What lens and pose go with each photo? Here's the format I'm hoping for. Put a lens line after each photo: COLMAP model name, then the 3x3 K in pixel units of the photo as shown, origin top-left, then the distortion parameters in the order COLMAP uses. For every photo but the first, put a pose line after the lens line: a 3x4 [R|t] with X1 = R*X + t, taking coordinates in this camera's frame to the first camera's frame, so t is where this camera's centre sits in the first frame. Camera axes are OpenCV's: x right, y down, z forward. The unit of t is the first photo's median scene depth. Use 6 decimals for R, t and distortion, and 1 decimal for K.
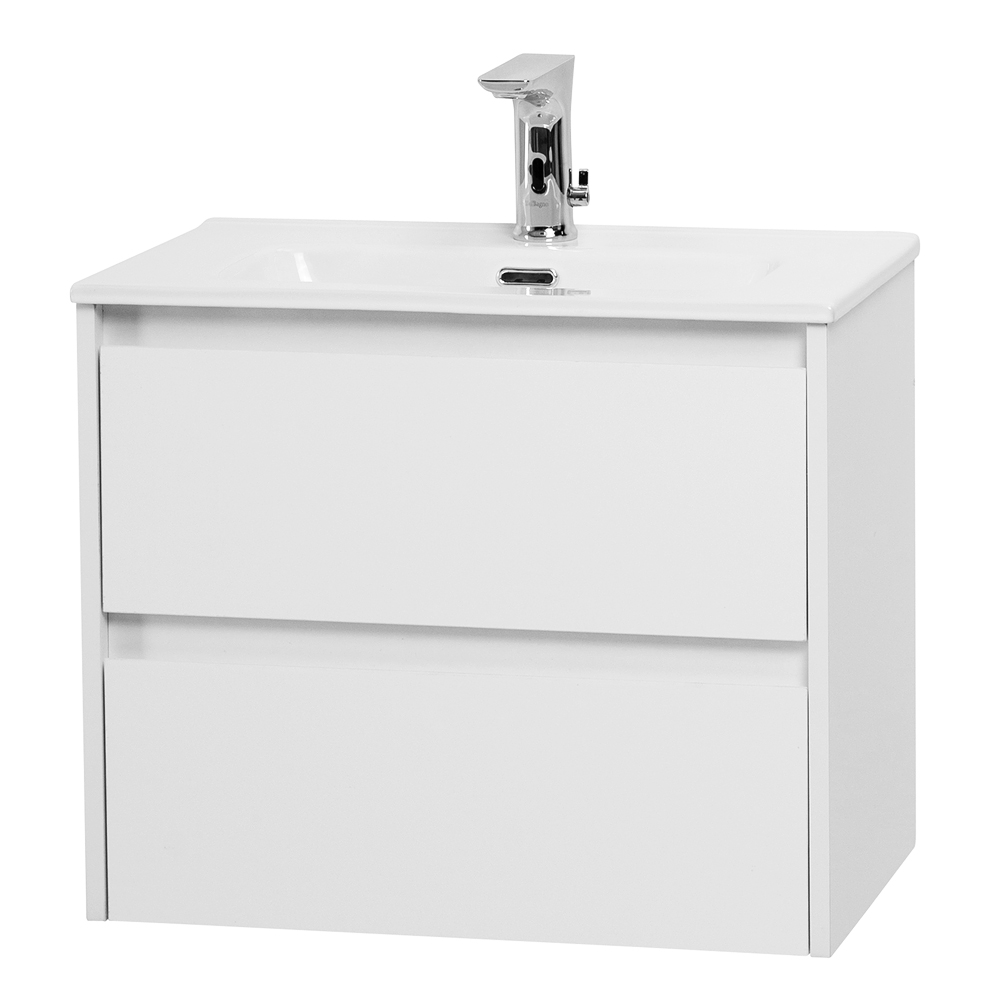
lens RADIAL K [[3501.7, 0, 500.0], [0, 3501.7, 500.0], [0, 0, 1]] dist [0.112206, 0.507429]
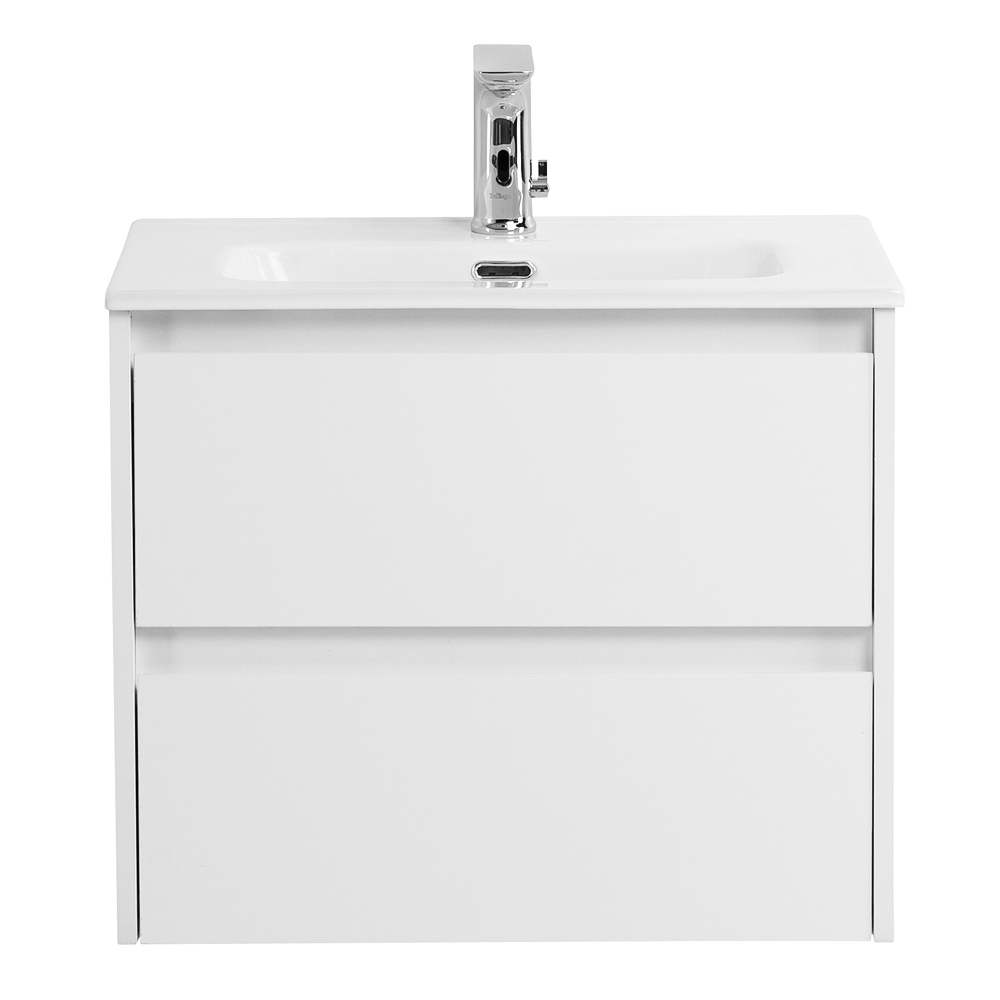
lens RADIAL K [[3501.7, 0, 500.0], [0, 3501.7, 500.0], [0, 0, 1]] dist [0.112206, 0.507429]
pose [[0.989125, -0.036917, 0.142372, -0.134187], [0.036403, 0.999318, 0.006211, -0.004957], [-0.142504, -0.000960, 0.989794, 0.020520]]
